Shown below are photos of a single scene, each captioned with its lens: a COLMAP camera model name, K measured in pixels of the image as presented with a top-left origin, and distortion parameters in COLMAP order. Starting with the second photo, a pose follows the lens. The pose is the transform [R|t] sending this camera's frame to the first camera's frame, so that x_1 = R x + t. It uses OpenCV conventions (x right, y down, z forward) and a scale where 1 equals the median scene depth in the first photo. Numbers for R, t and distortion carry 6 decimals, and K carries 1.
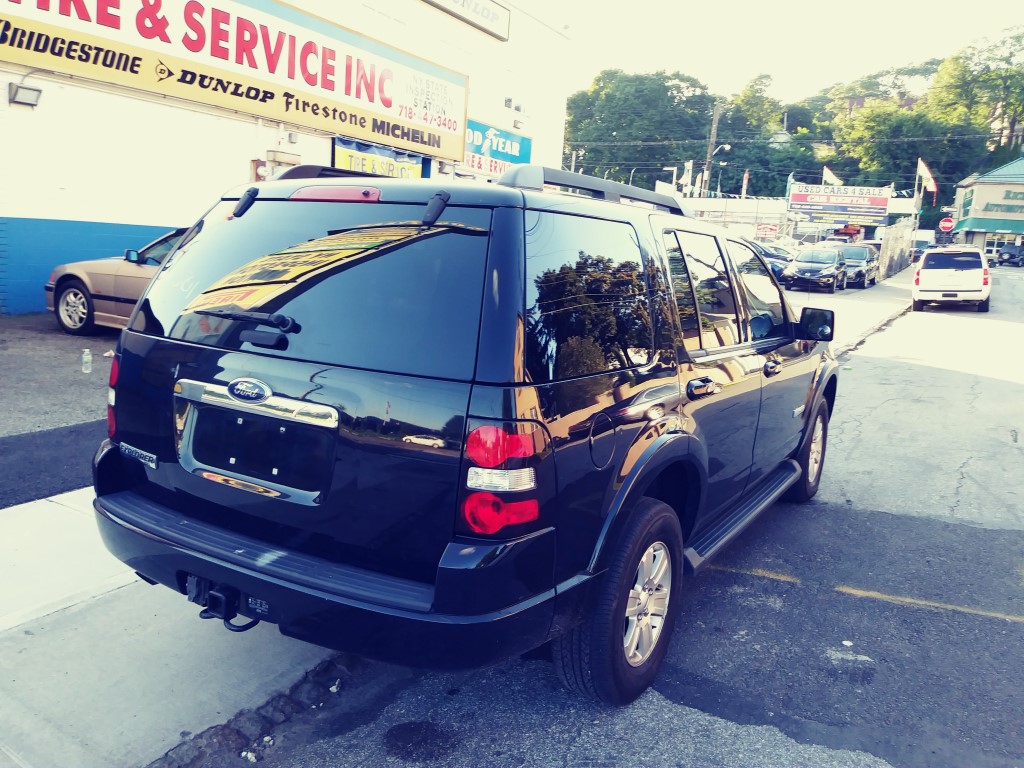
lens RADIAL K [[822.5, 0, 515.6], [0, 822.5, 384.3], [0, 0, 1]] dist [0.053530, -0.104891]
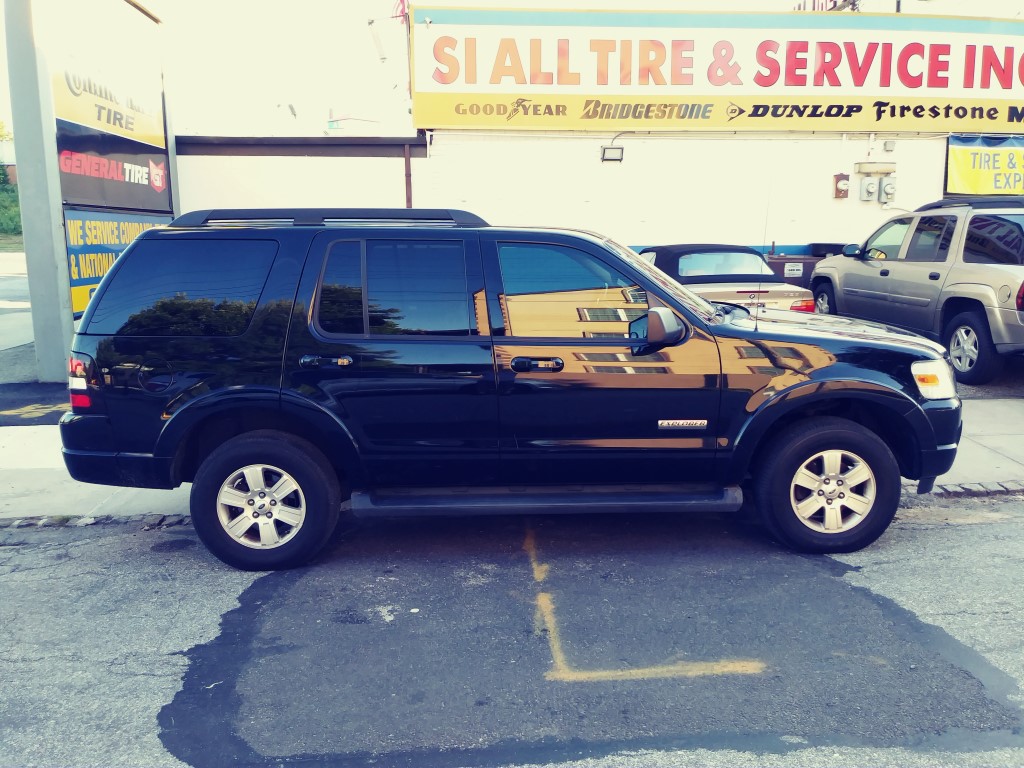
lens RADIAL K [[822.5, 0, 518.7], [0, 822.5, 383.1], [0, 0, 1]] dist [0.053530, -0.104891]
pose [[0.537892, 0.082109, -0.839006, 0.344981], [-0.101281, 0.994331, 0.032377, -0.008169], [0.836908, 0.067560, 0.543158, 0.128745]]
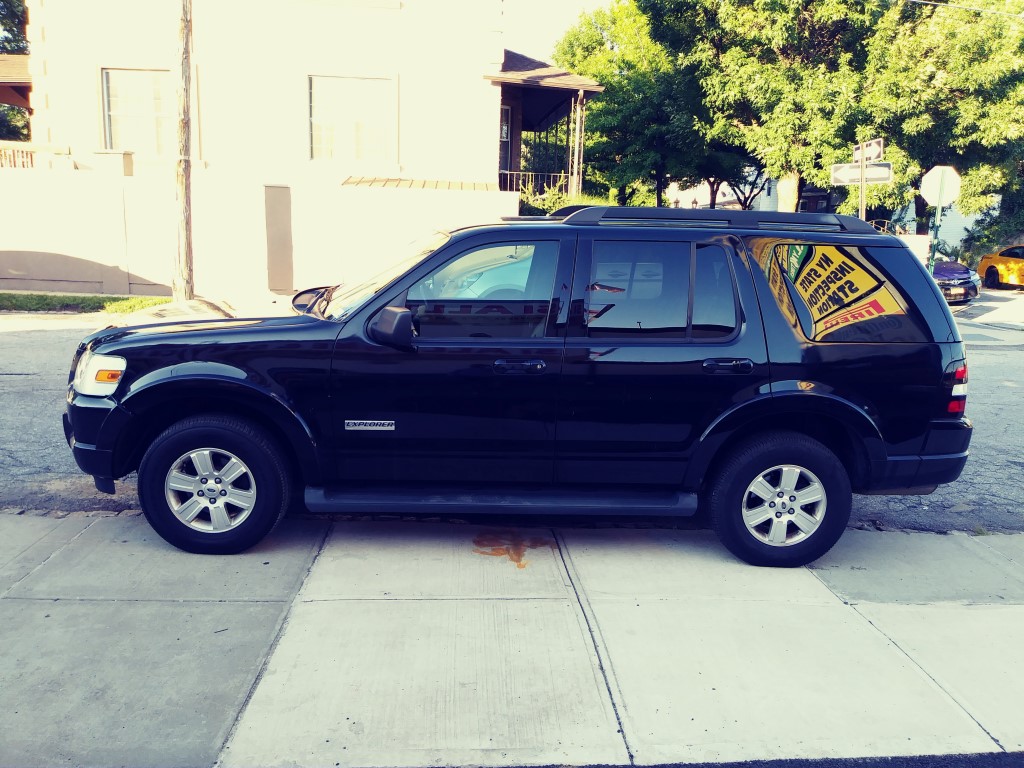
lens RADIAL K [[822.5, 0, 518.6], [0, 822.5, 382.3], [0, 0, 1]] dist [0.053530, -0.104891]
pose [[-0.557461, -0.248885, 0.792018, -0.263259], [0.064332, 0.938187, 0.340098, -0.119773], [-0.827707, 0.240543, -0.506992, 0.522012]]
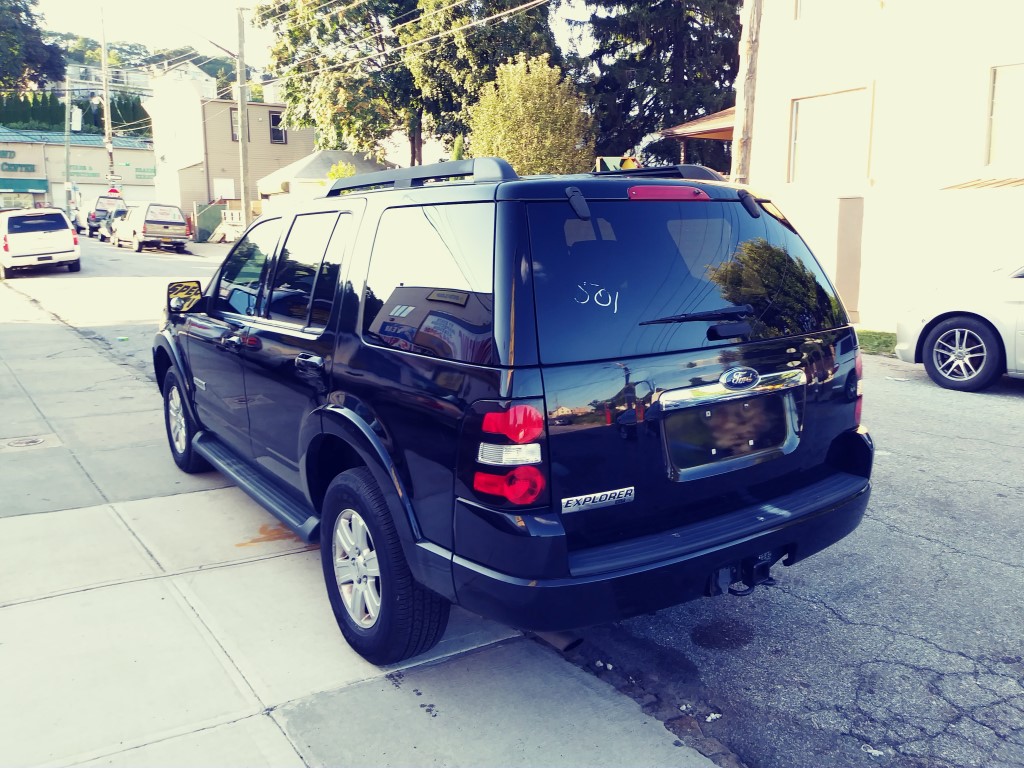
lens RADIAL K [[822.5, 0, 519.9], [0, 822.5, 382.3], [0, 0, 1]] dist [0.053530, -0.104891]
pose [[0.414405, -0.227469, 0.881207, -0.252511], [0.184301, 0.969174, 0.163505, -0.039509], [-0.891236, 0.094650, 0.443554, 0.138038]]
